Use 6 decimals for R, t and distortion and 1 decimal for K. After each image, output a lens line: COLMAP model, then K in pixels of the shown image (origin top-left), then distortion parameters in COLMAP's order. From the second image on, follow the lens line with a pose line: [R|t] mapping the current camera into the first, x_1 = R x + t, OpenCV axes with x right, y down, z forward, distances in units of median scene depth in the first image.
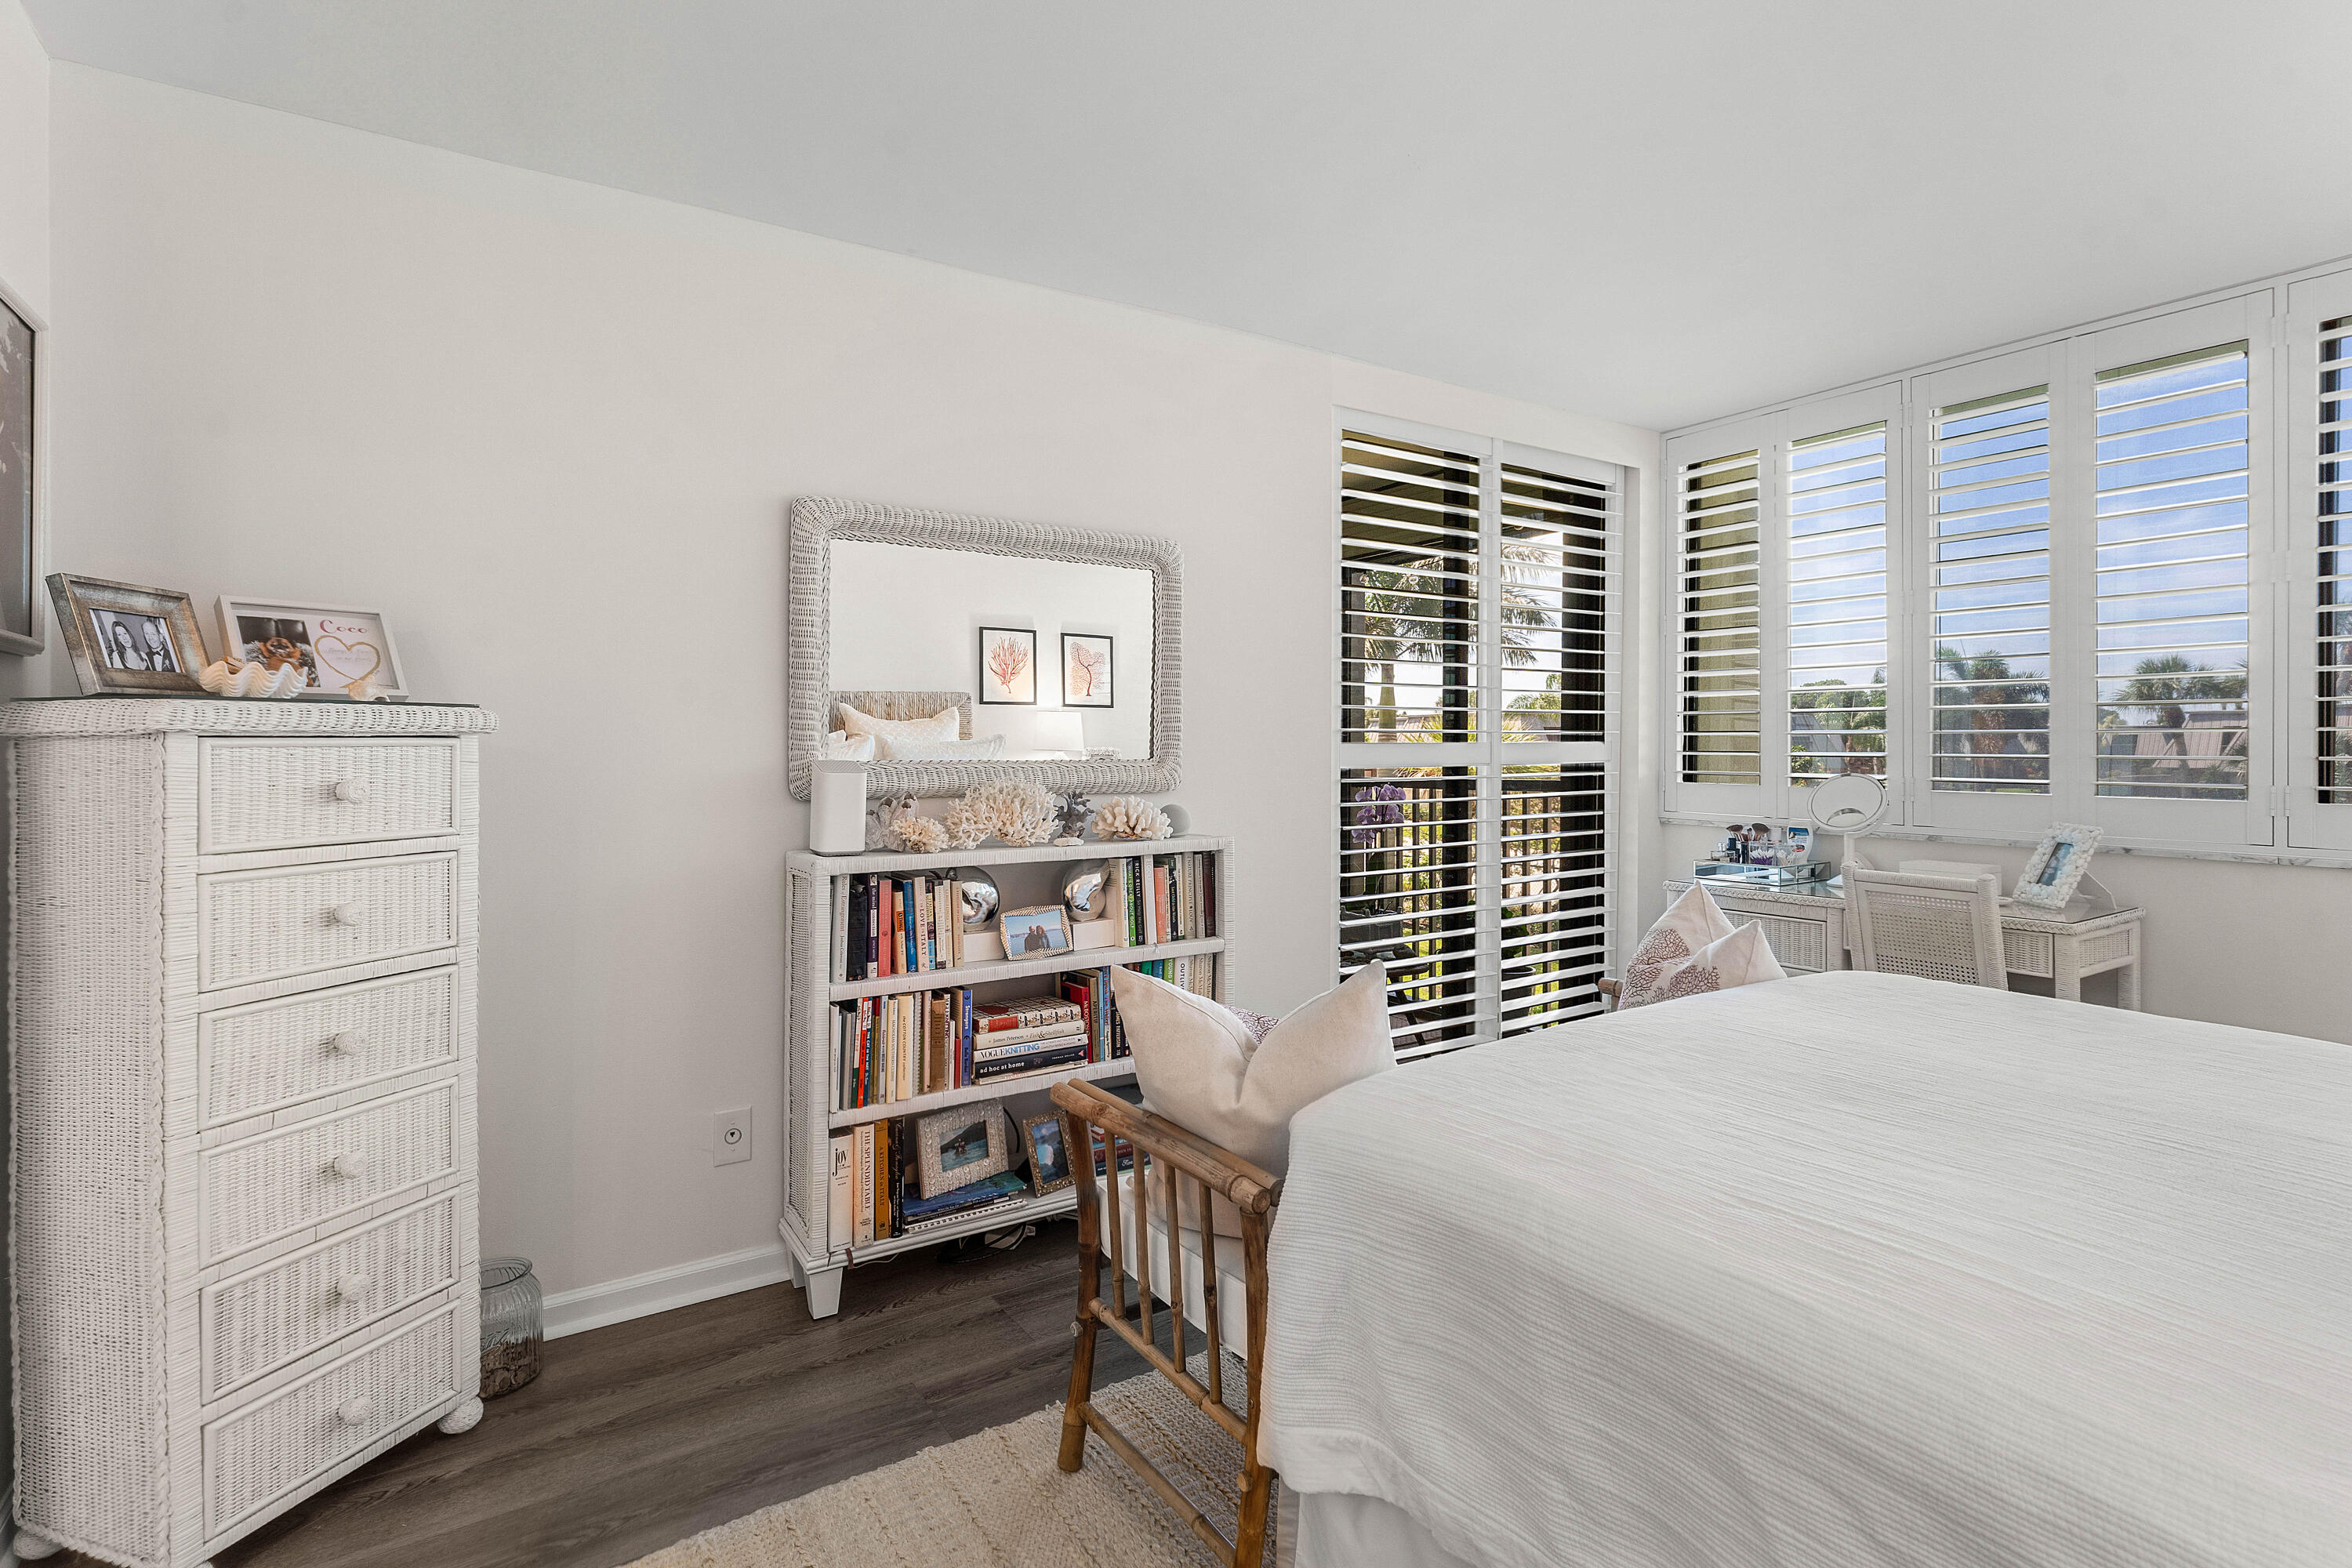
lens RADIAL K [[1148.6, 0, 1273.1], [0, 1148.6, 780.9], [0, 0, 1]] dist [0.000809, 0.000209]
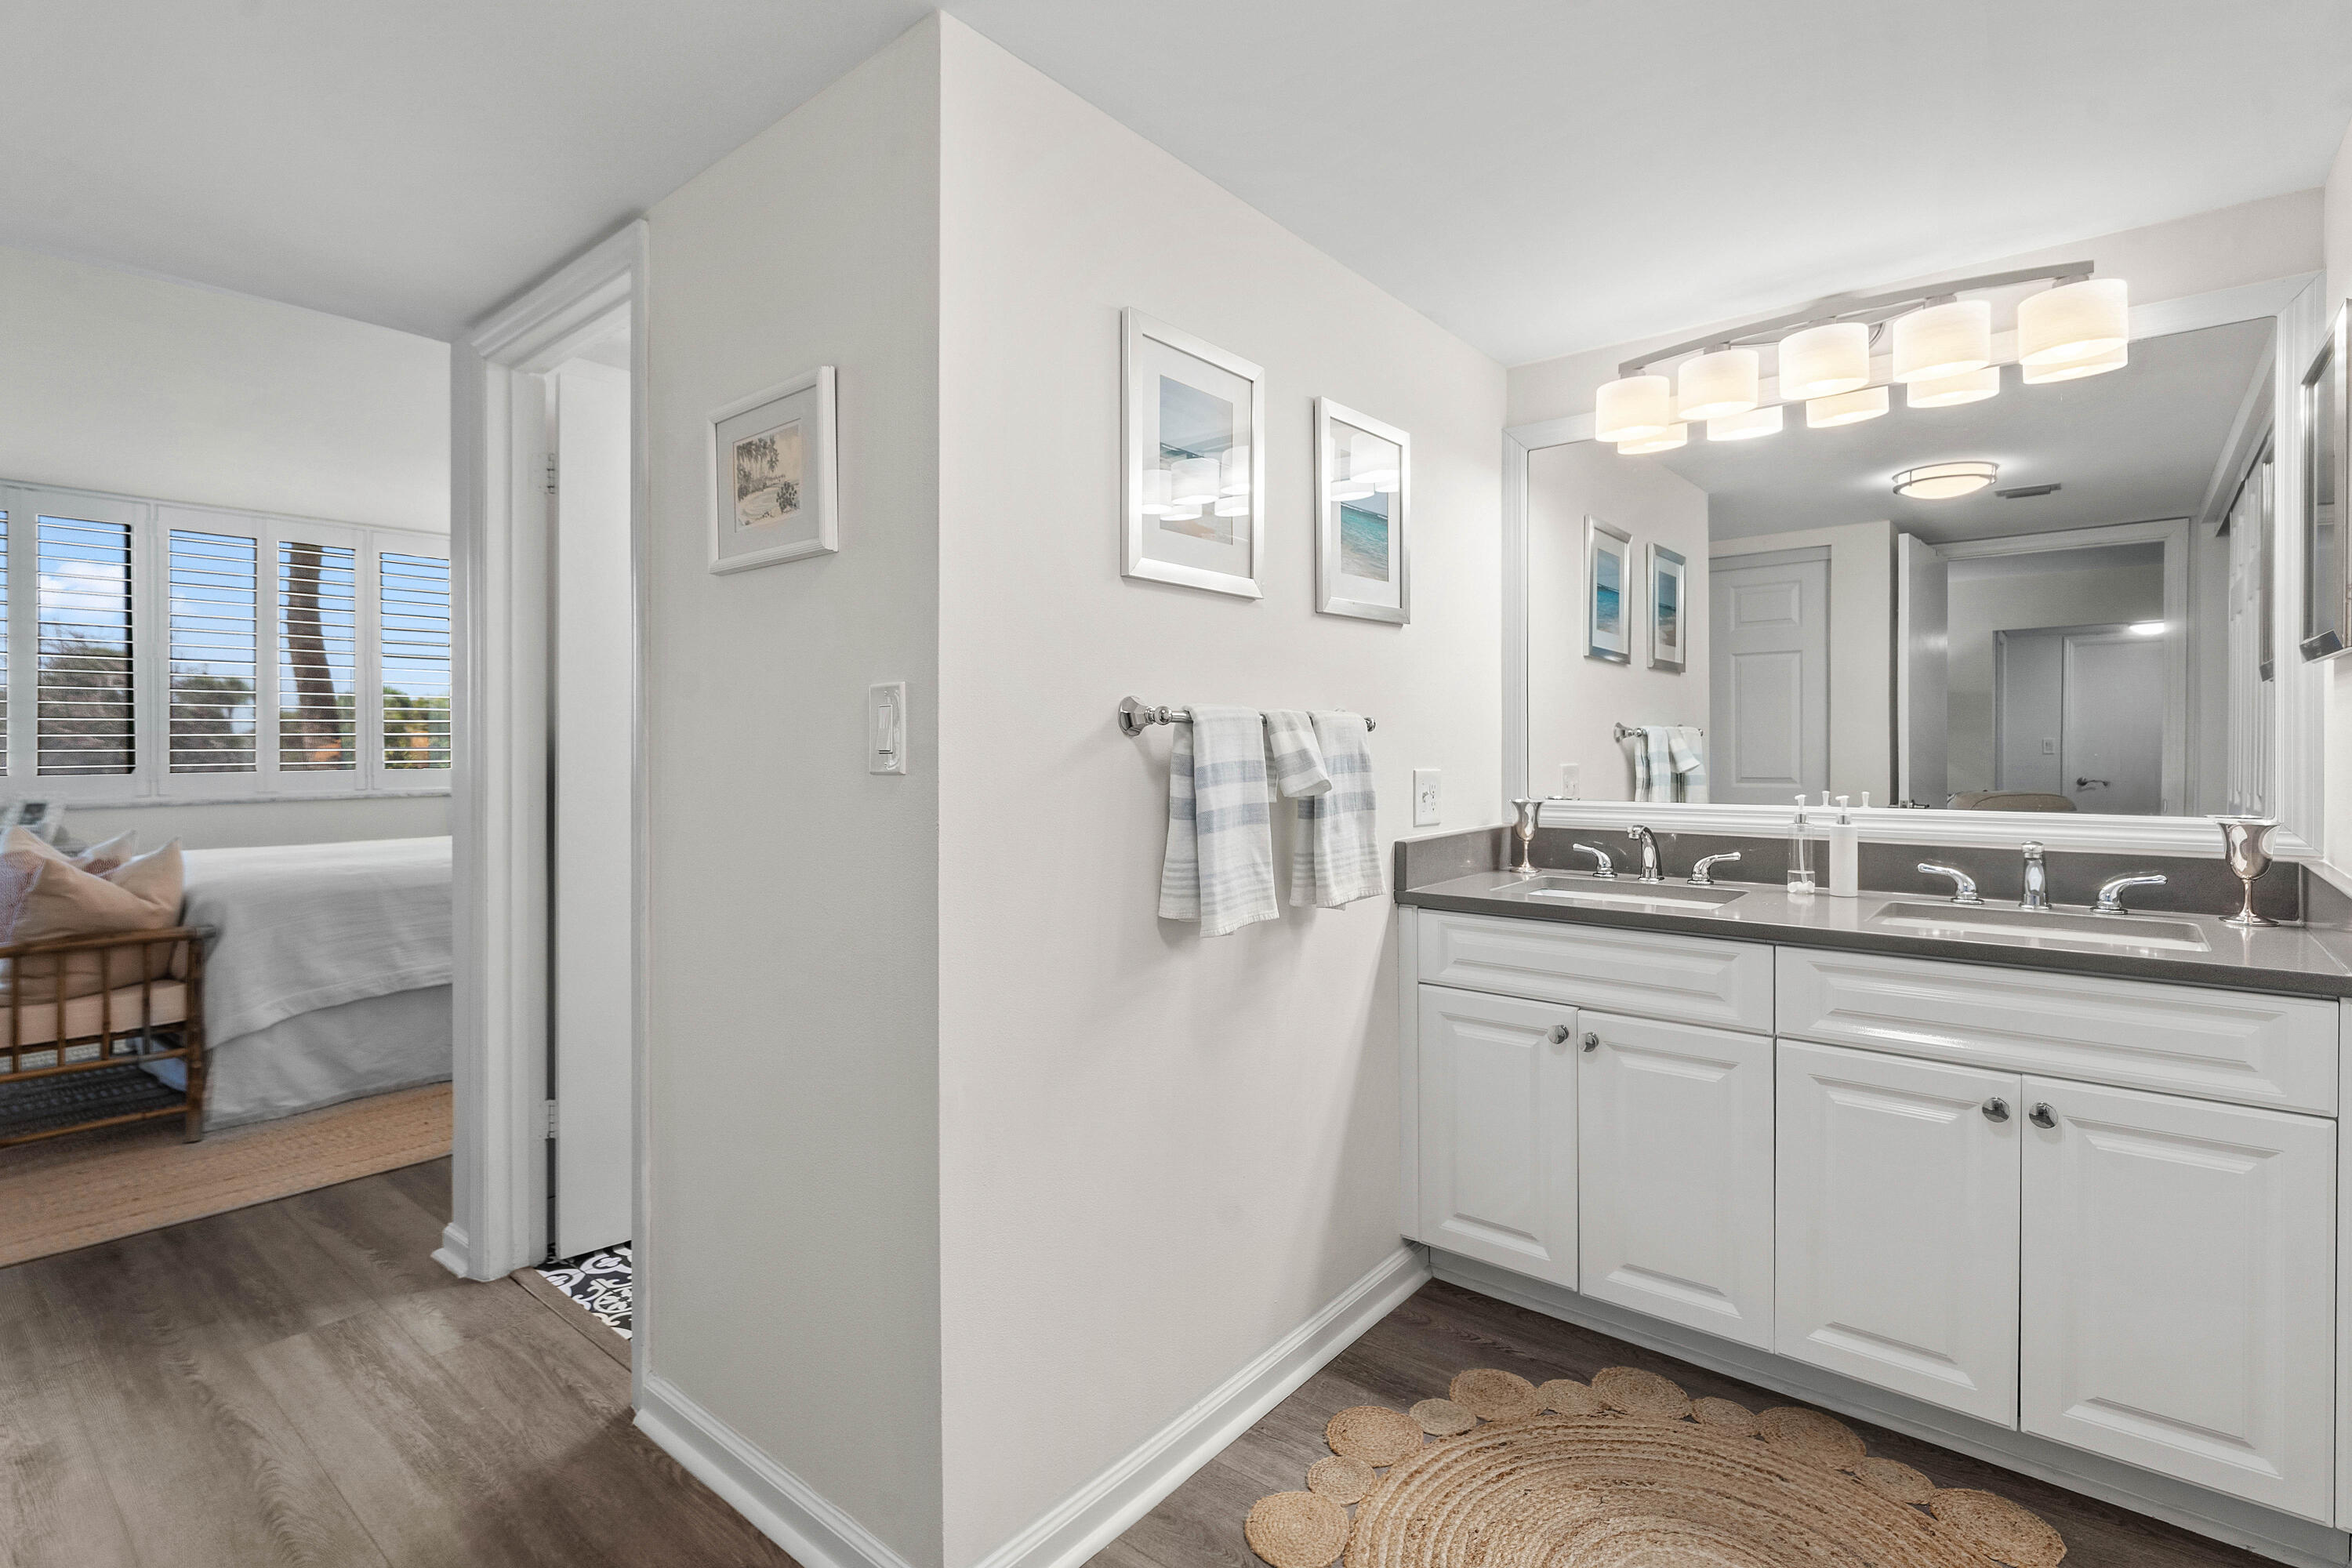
lens RADIAL K [[1119.0, 0, 1178.8], [0, 1119.0, 758.1], [0, 0, 1]] dist [0.001425, 0.000097]
pose [[-0.261301, -0.010613, 0.965199, -1.304664], [0.038107, 0.999047, 0.021301, 0.018324], [-0.964505, 0.042347, -0.260648, -0.154366]]
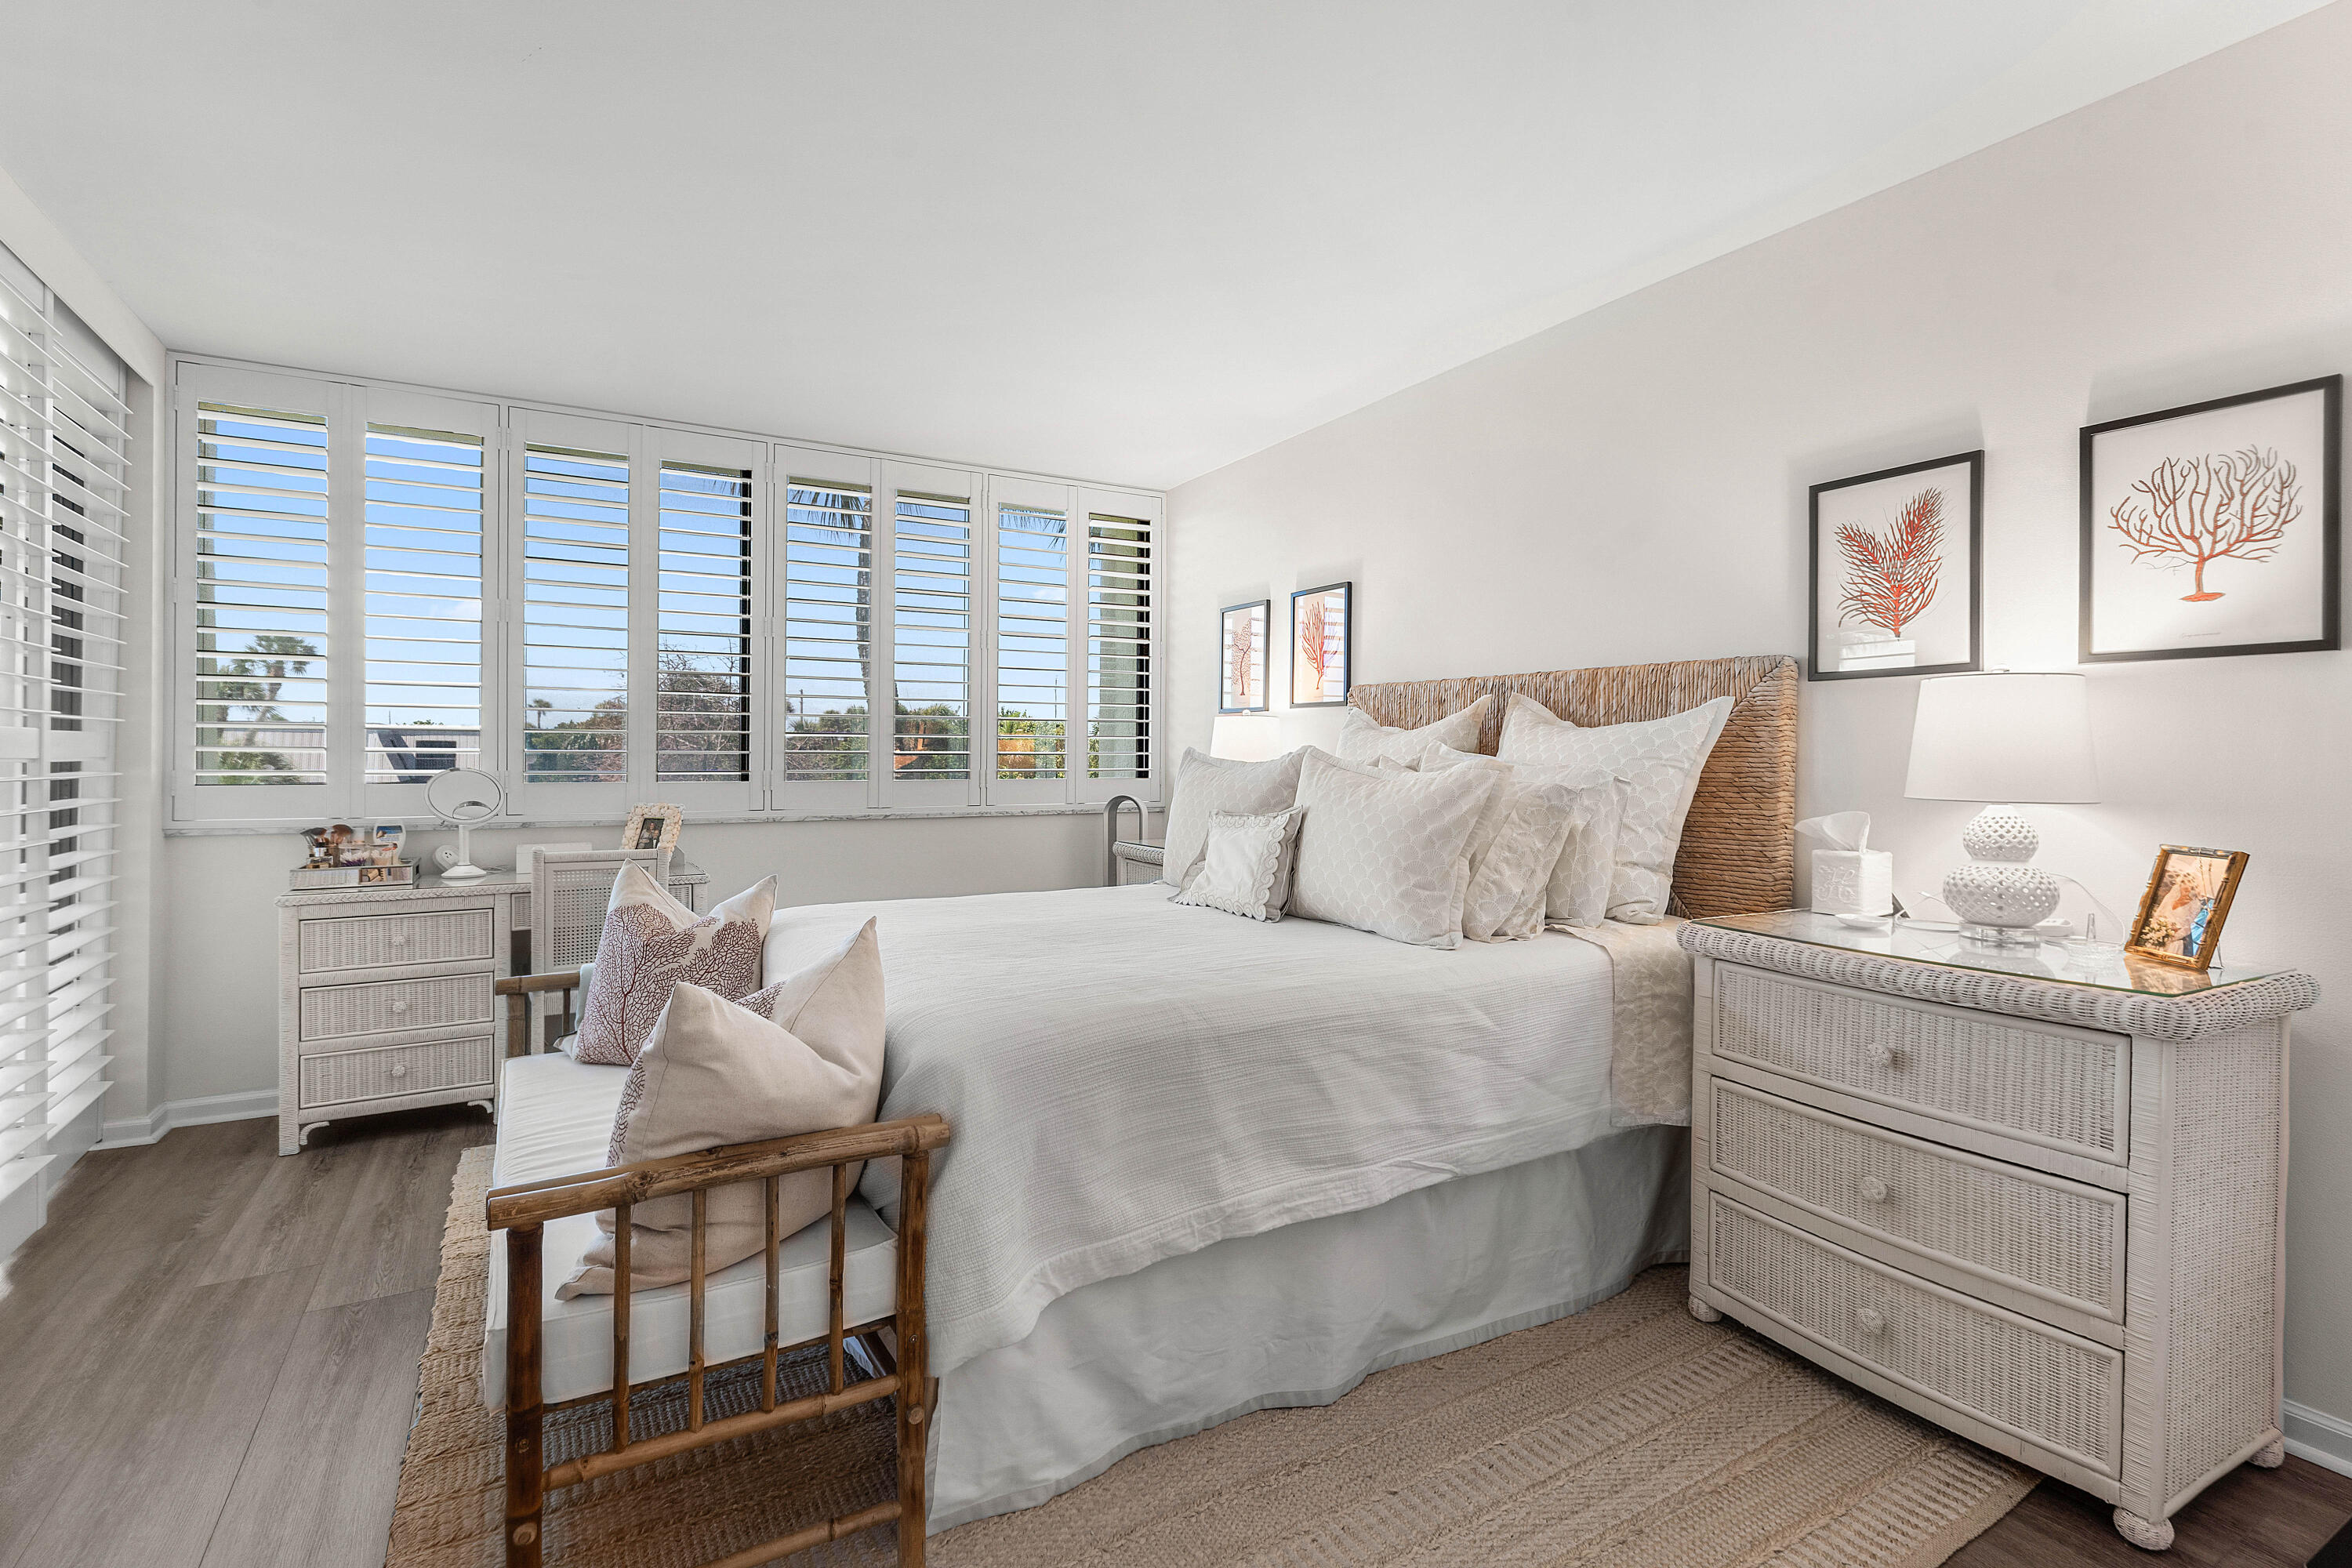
lens RADIAL K [[1094.2, 0, 1162.8], [0, 1094.2, 769.5], [0, 0, 1]] dist [0.000466, -0.000099]
pose [[0.092688, -0.012311, 0.995619, -0.496228], [0.029780, 0.999511, 0.009587, 0.004548], [-0.995250, 0.028760, 0.093009, 0.325500]]
